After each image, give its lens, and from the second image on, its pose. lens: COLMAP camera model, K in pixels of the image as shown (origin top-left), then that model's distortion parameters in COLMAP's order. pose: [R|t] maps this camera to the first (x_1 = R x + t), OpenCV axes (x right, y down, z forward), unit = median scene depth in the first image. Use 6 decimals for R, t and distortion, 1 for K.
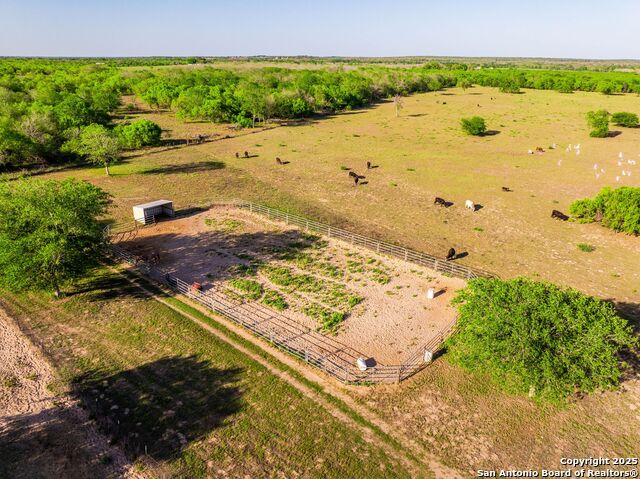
lens RADIAL K [[466.6, 0, 320.0], [0, 466.6, 239.5], [0, 0, 1]] dist [-0.009761, -0.003031]
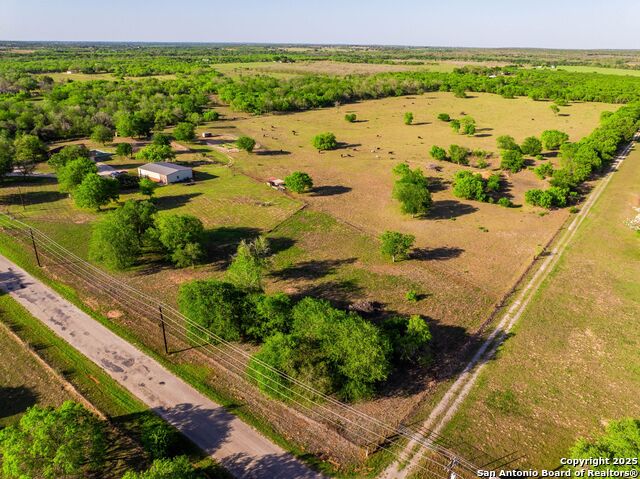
lens RADIAL K [[466.6, 0, 320.0], [0, 466.6, 239.5], [0, 0, 1]] dist [-0.009761, -0.003031]
pose [[0.980342, 0.083679, -0.178681, 0.915079], [-0.078747, 0.996296, 0.034533, 0.406904], [0.180909, -0.019784, 0.983301, -1.843606]]
